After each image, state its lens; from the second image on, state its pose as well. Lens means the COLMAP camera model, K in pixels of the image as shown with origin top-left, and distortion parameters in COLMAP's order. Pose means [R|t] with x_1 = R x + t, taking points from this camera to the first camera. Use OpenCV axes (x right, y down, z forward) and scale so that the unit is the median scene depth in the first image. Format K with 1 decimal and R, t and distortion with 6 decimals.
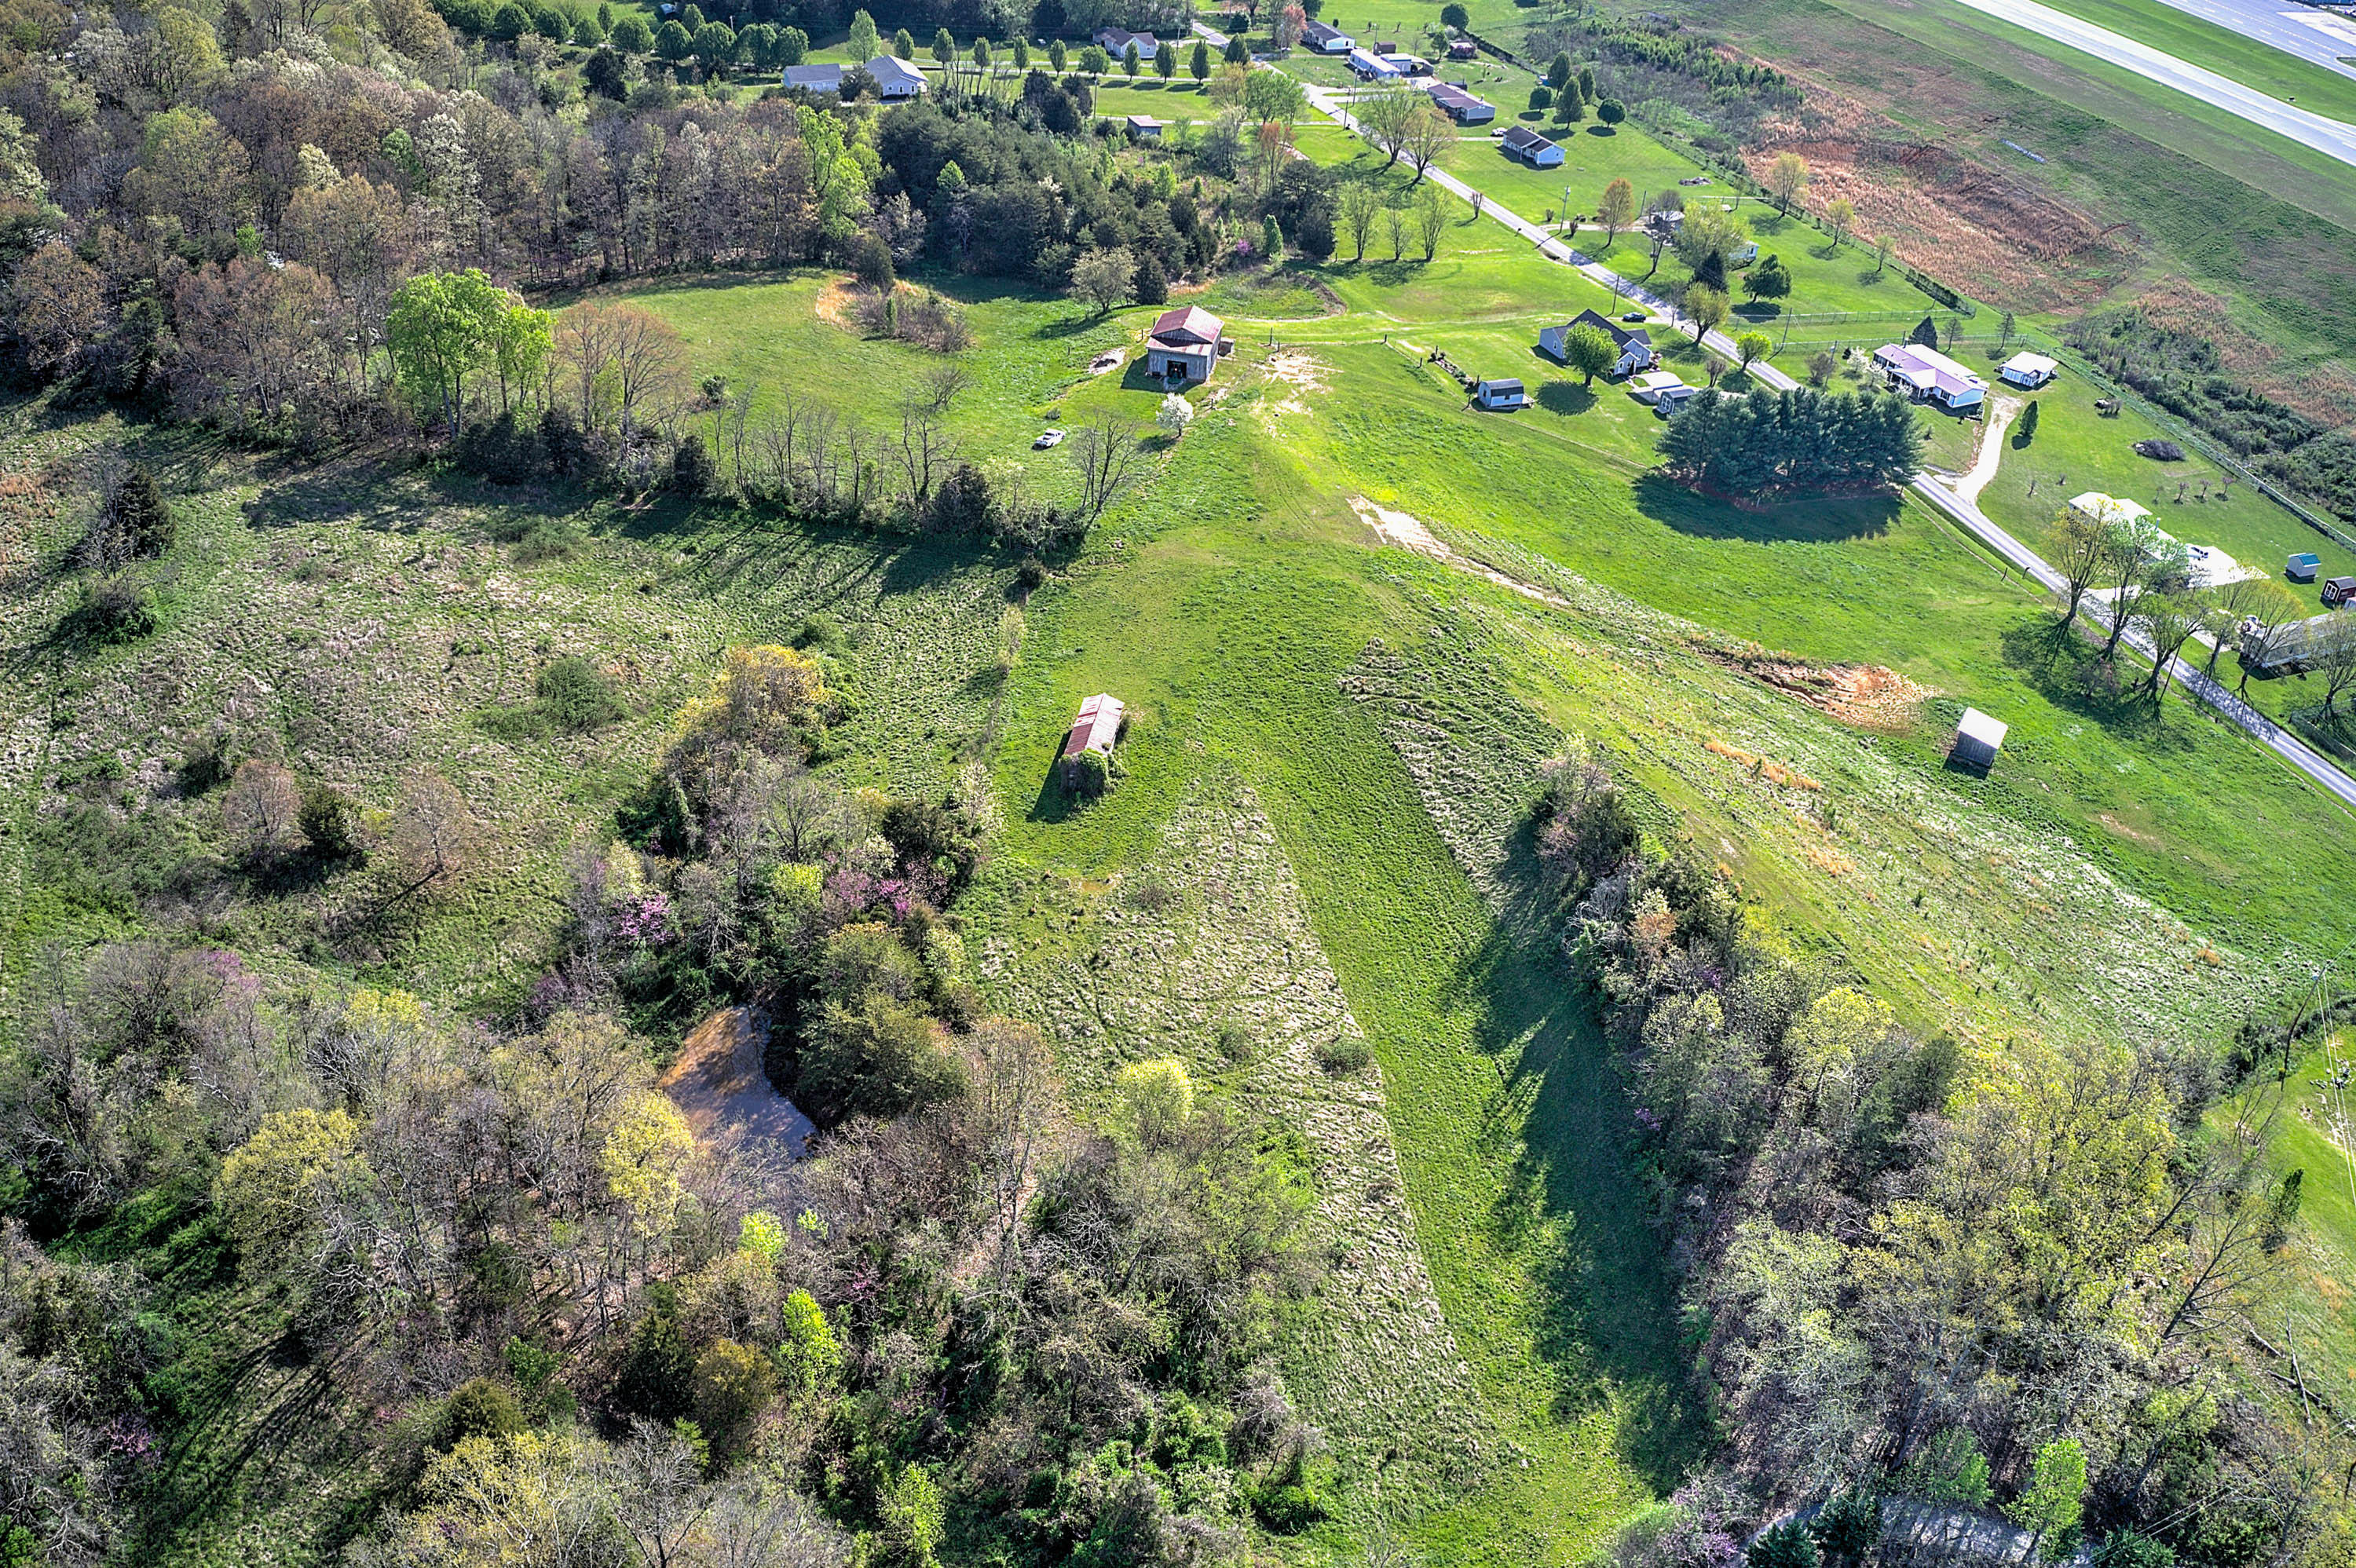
lens RADIAL K [[2043.2, 0, 1109.1], [0, 2043.2, 770.4], [0, 0, 1]] dist [-0.176452, 0.020998]
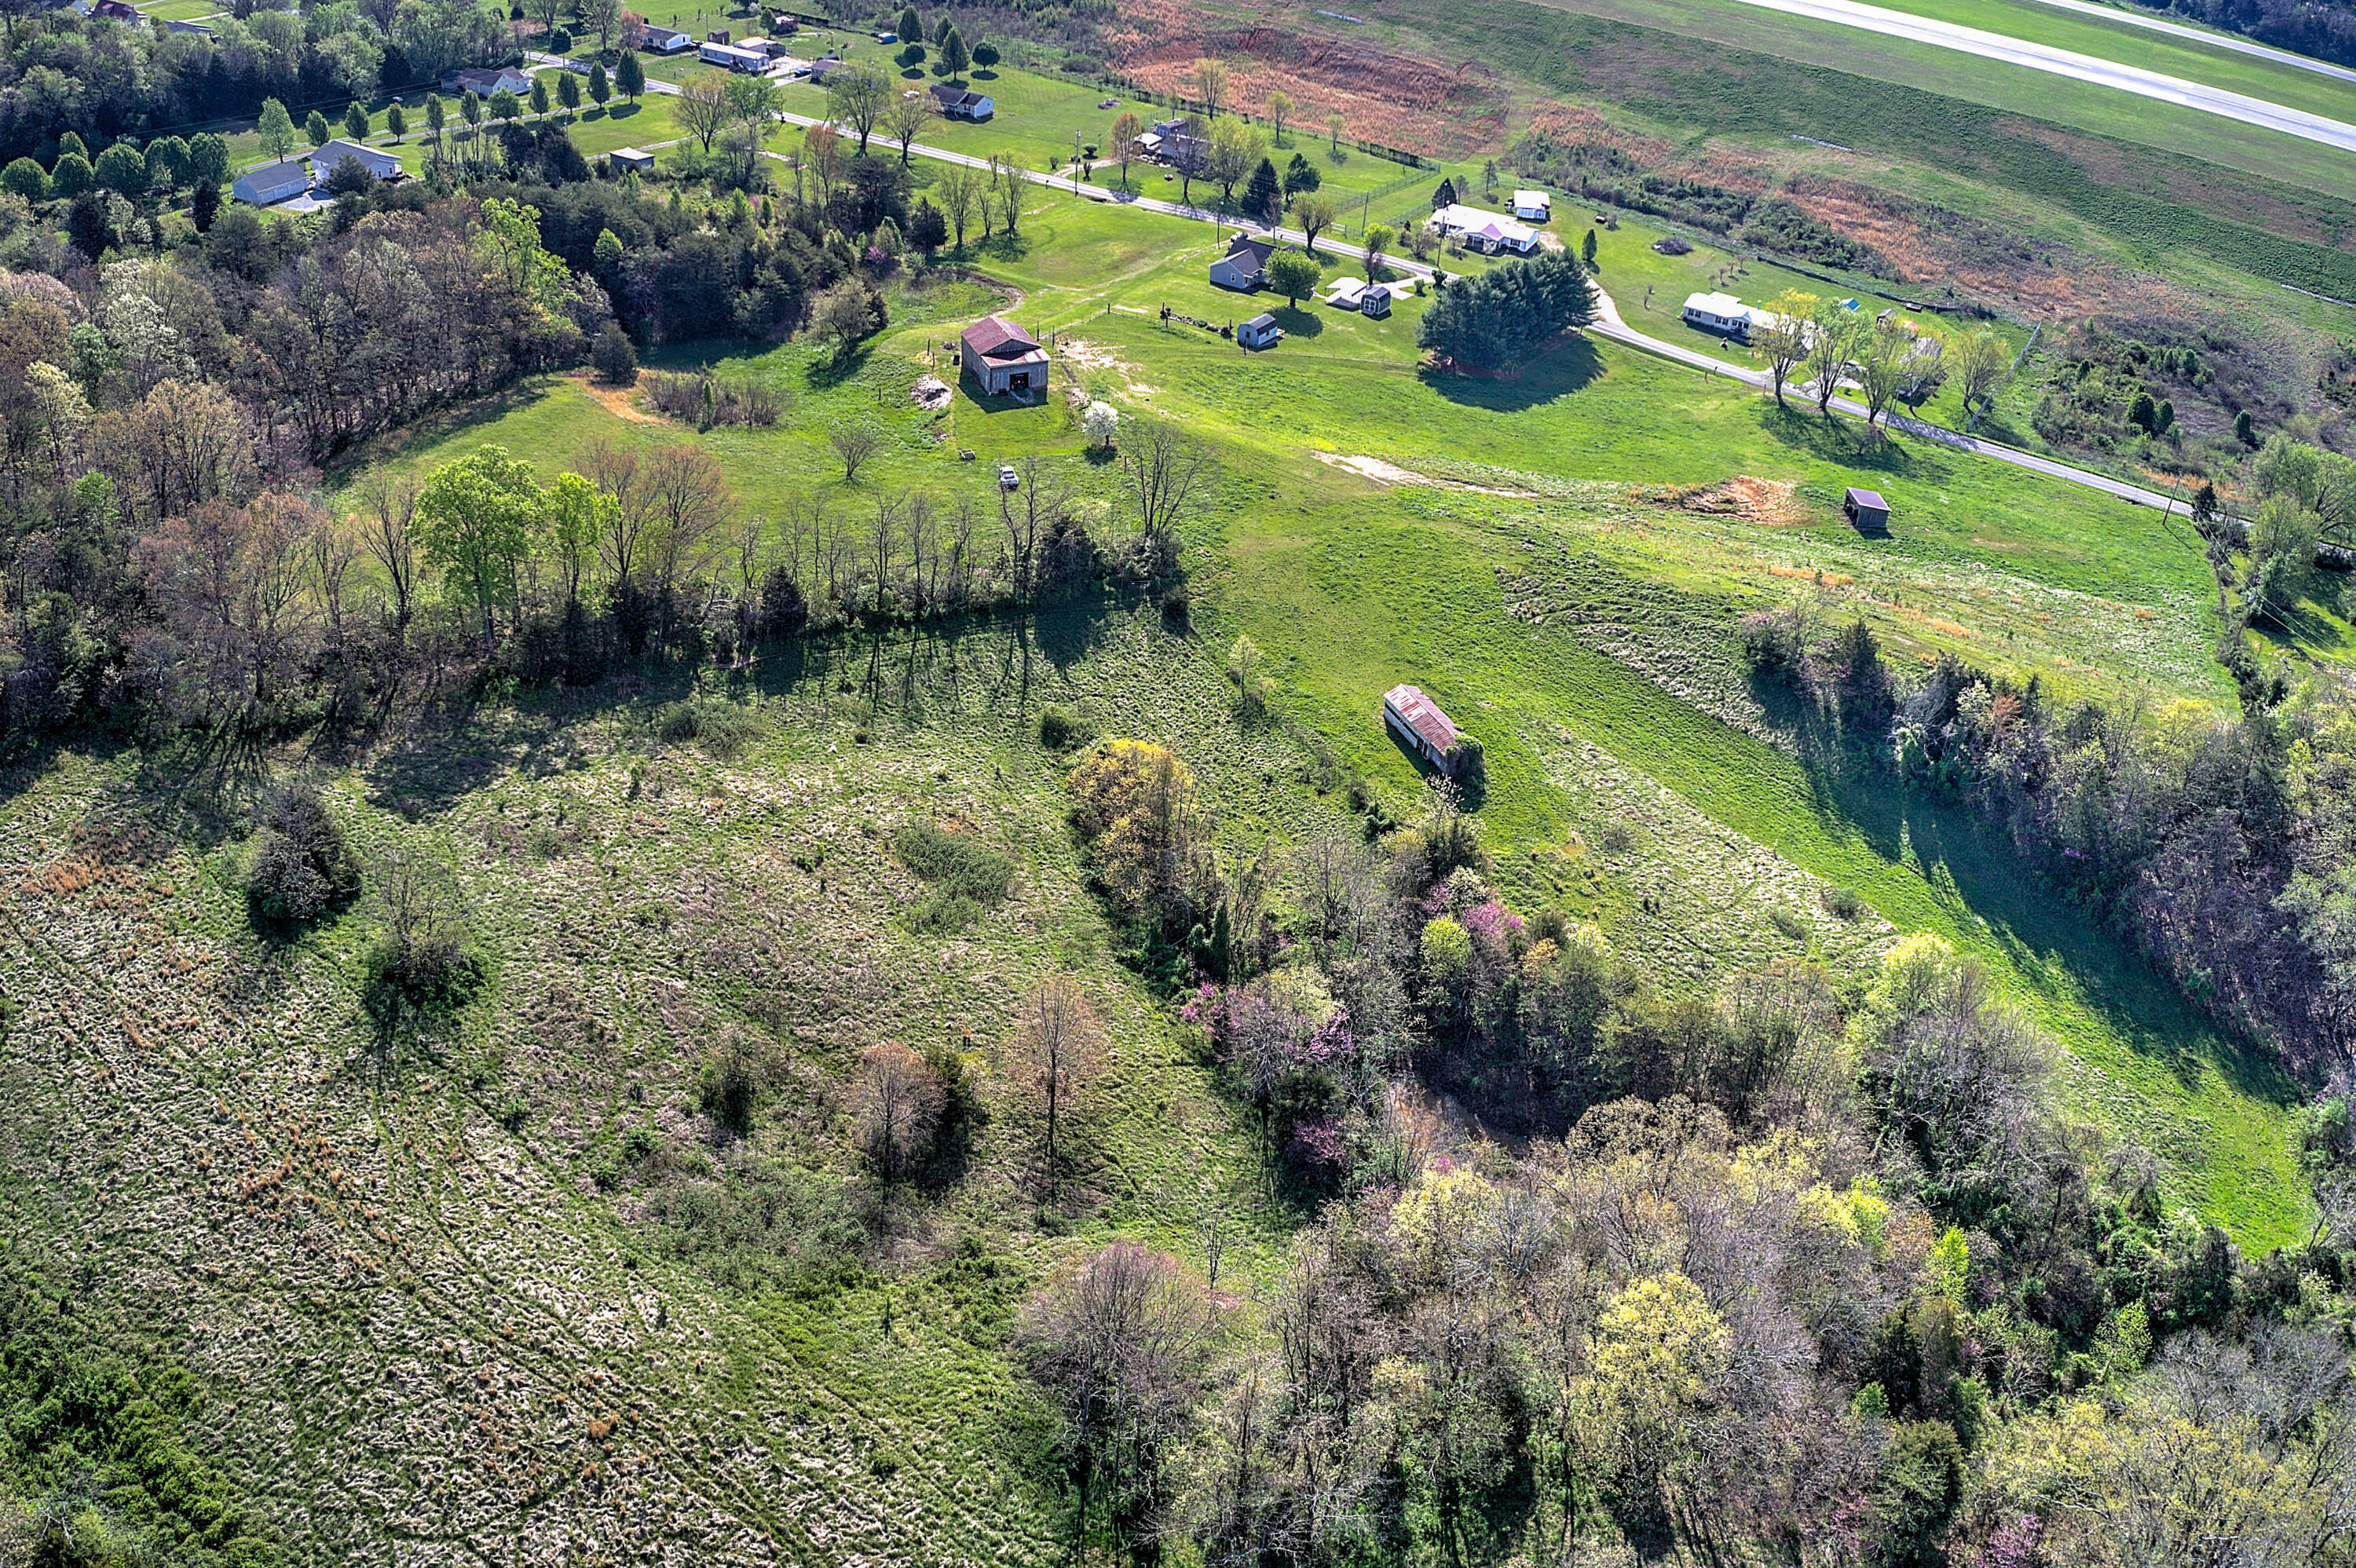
lens RADIAL K [[2043.2, 0, 1136.9], [0, 2043.2, 789.8], [0, 0, 1]] dist [-0.176452, 0.020998]
pose [[0.822264, -0.328635, 0.464631, -0.526408], [0.312284, 0.943077, 0.114388, -0.127087], [-0.475774, 0.051040, 0.878085, 0.149856]]
